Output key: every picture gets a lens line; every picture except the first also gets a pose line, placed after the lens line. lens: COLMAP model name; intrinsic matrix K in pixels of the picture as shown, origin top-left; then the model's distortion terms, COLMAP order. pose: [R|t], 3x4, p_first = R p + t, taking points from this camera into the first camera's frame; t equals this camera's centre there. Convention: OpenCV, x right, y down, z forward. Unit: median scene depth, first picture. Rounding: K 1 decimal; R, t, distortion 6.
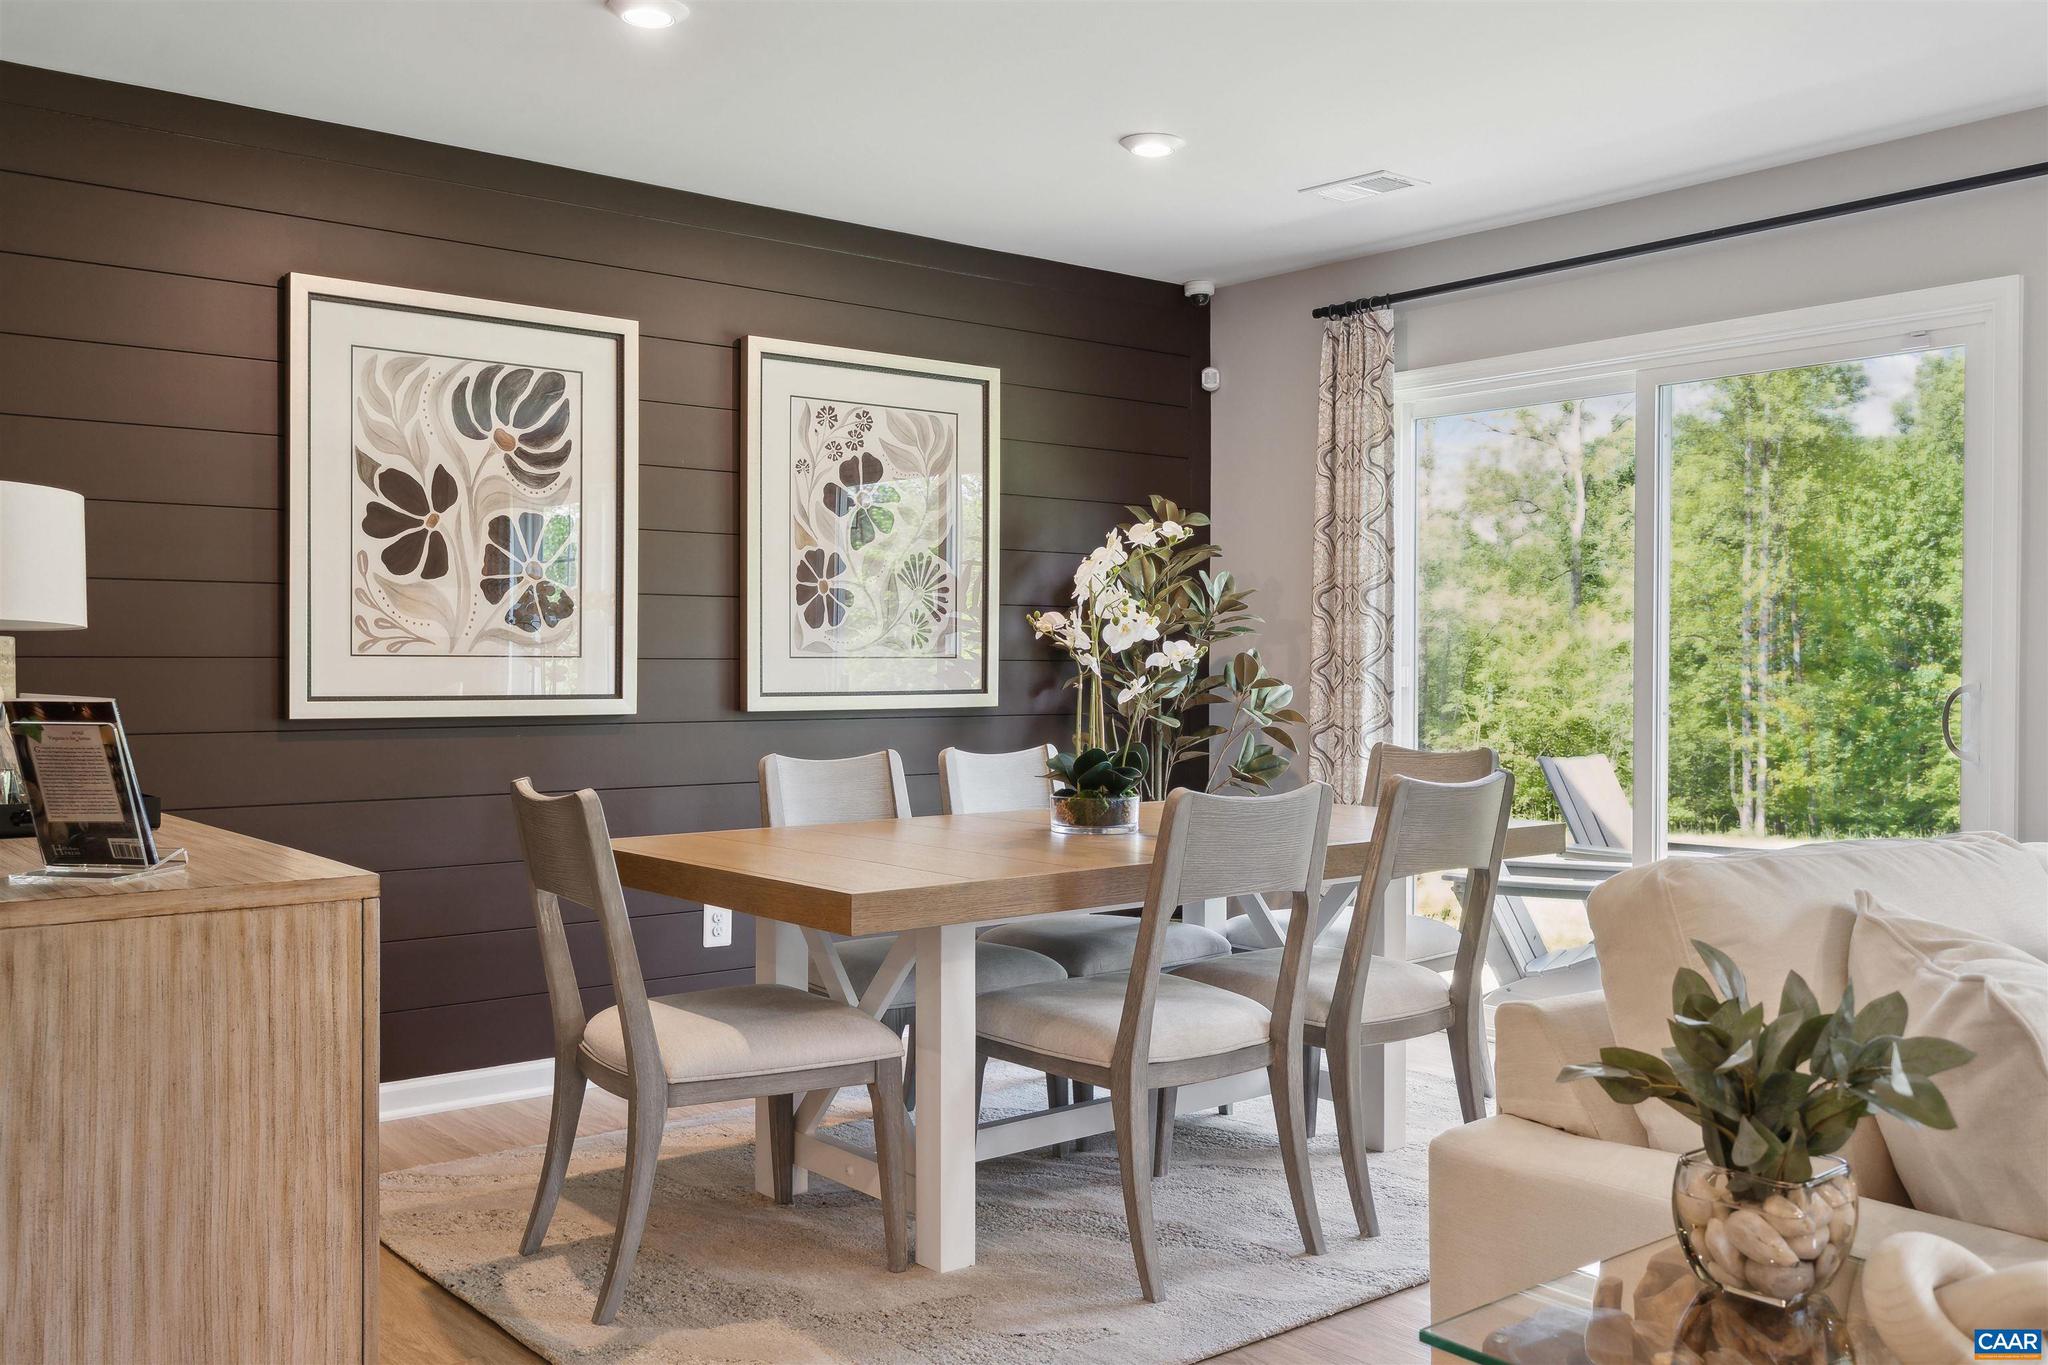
lens RADIAL K [[1750.7, 0, 999.9], [0, 1750.7, 677.6], [0, 0, 1]] dist [0.006027, 0.006288]
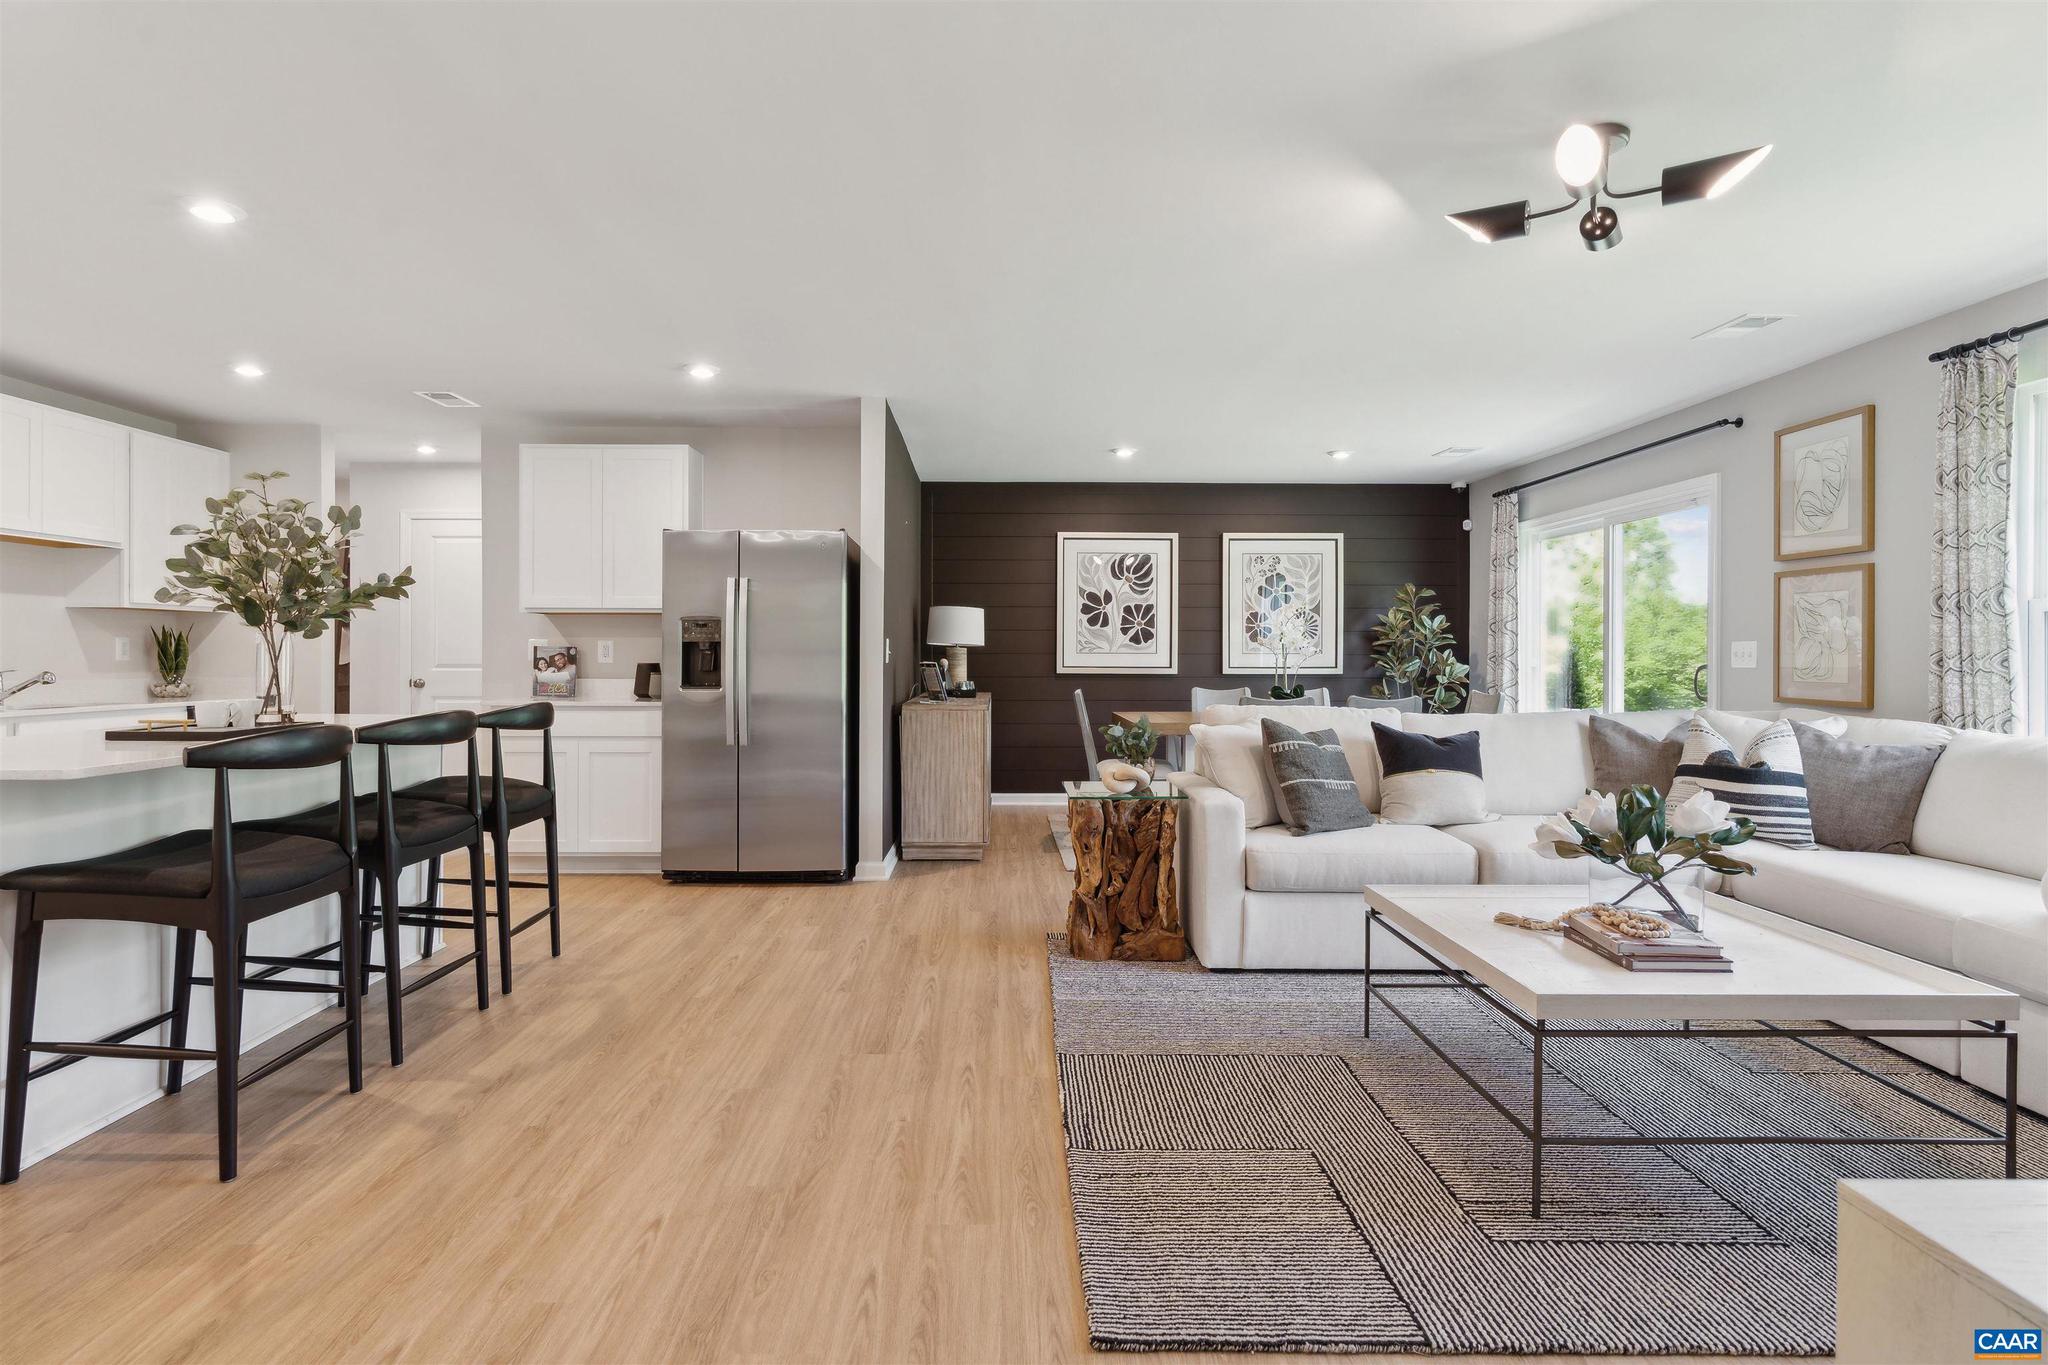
lens RADIAL K [[1002.8, 0, 1008.5], [0, 1002.8, 655.5], [0, 0, 1]] dist [-0.003103, 0.000907]
pose [[0.786208, -0.000362, -0.617962, 0.528847], [-0.006202, 0.999945, -0.008476, 0.006267], [0.617931, 0.010496, 0.786162, -0.391865]]
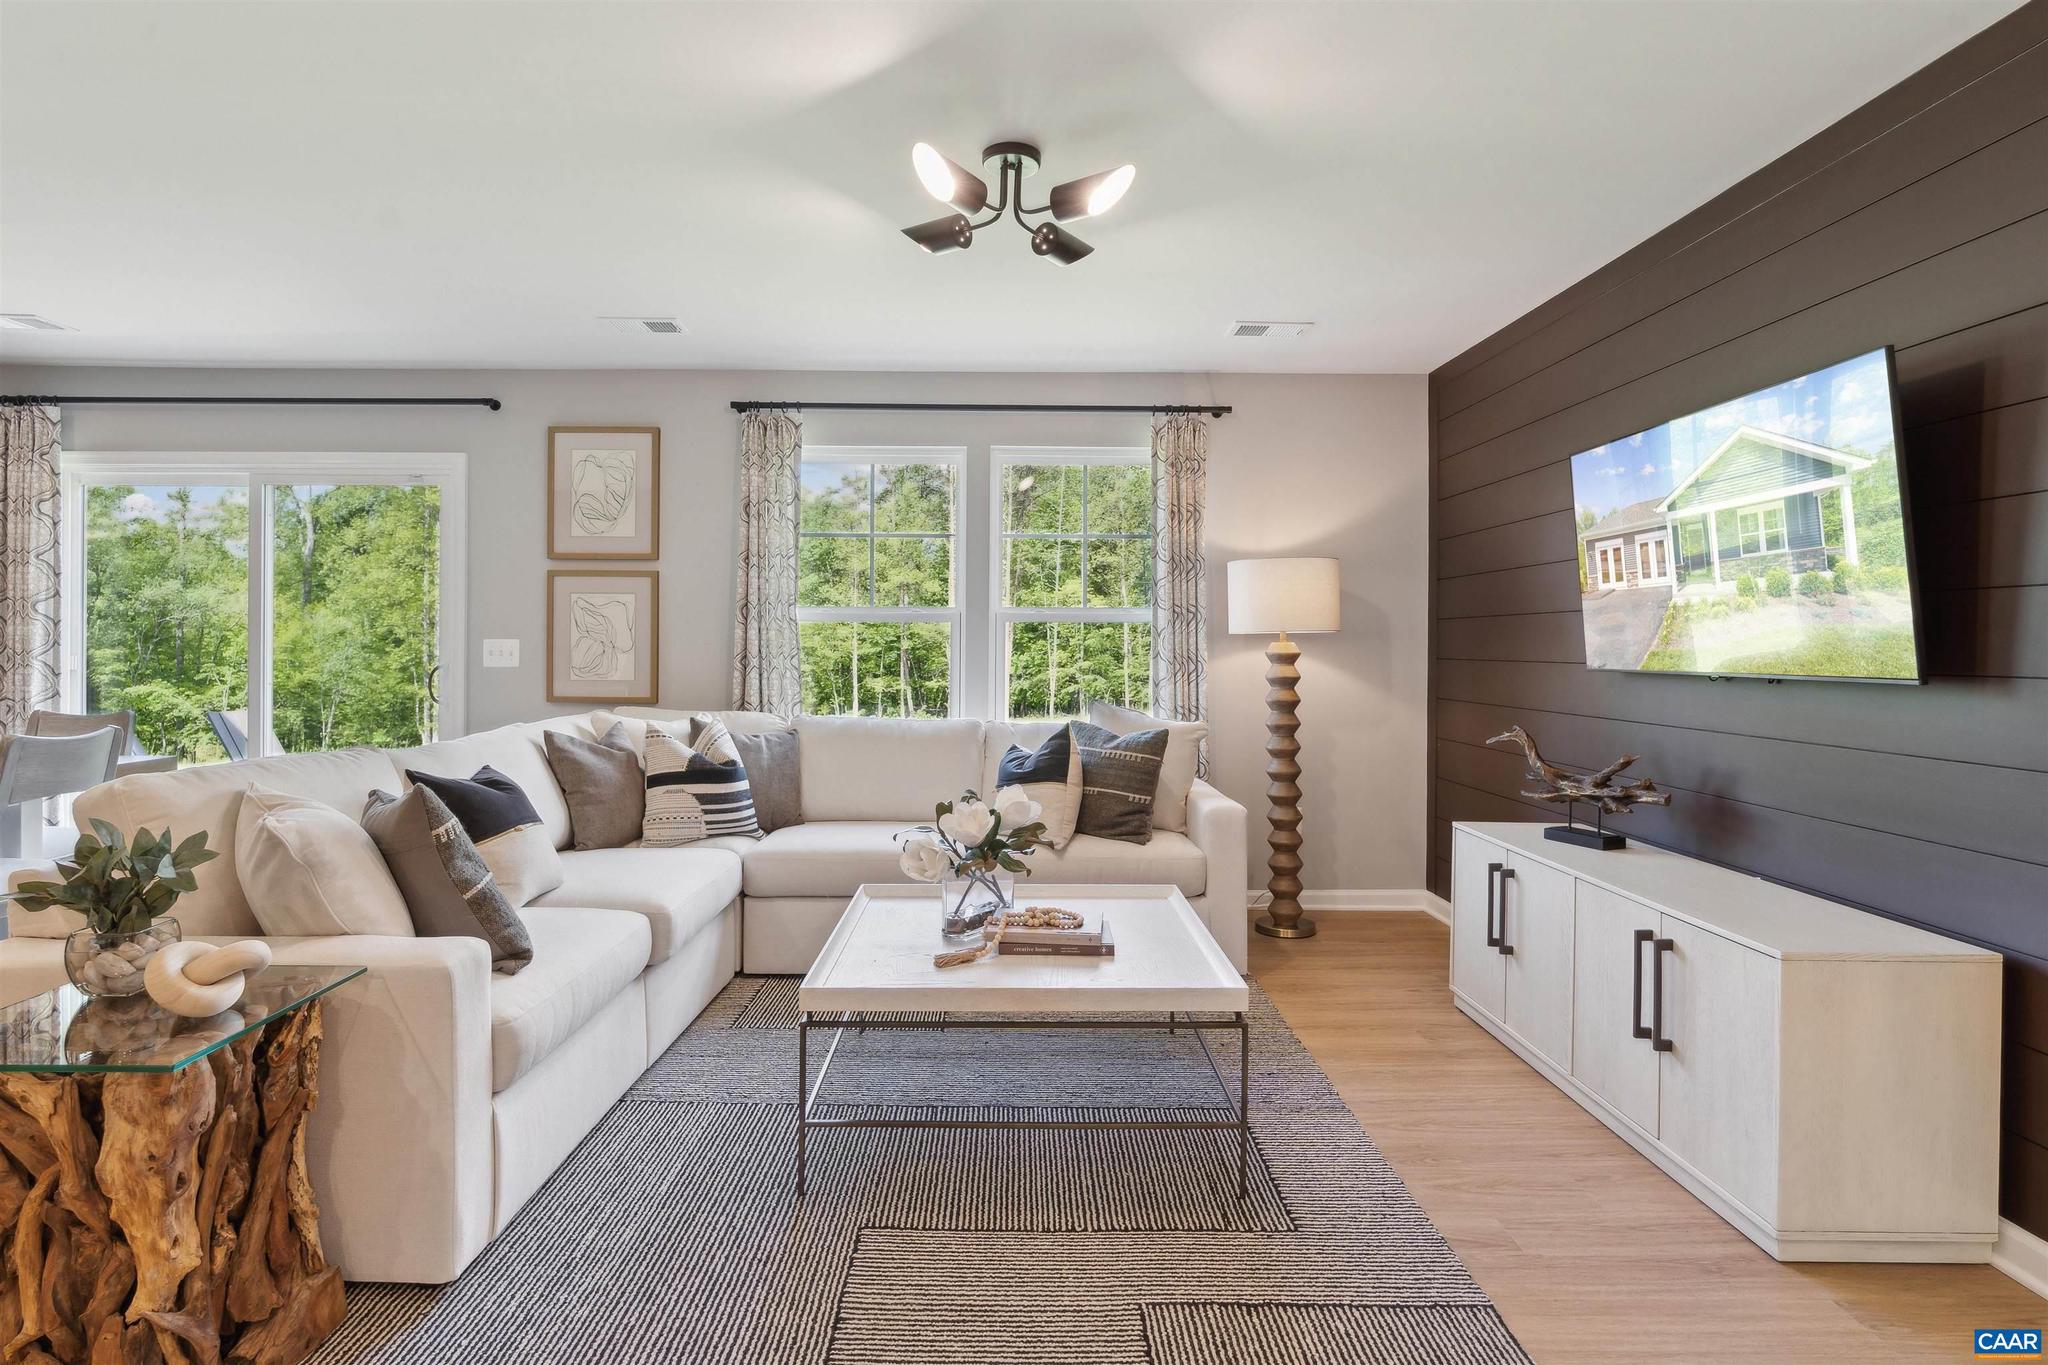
lens RADIAL K [[1045.7, 0, 1004.6], [0, 1045.7, 644.0], [0, 0, 1]] dist [-0.005289, 0.000005]
pose [[0.619981, 0.000291, 0.784617, 0.037617], [0.005009, 0.999978, -0.004329, -0.008965], [-0.784601, 0.006614, 0.619966, -0.144936]]
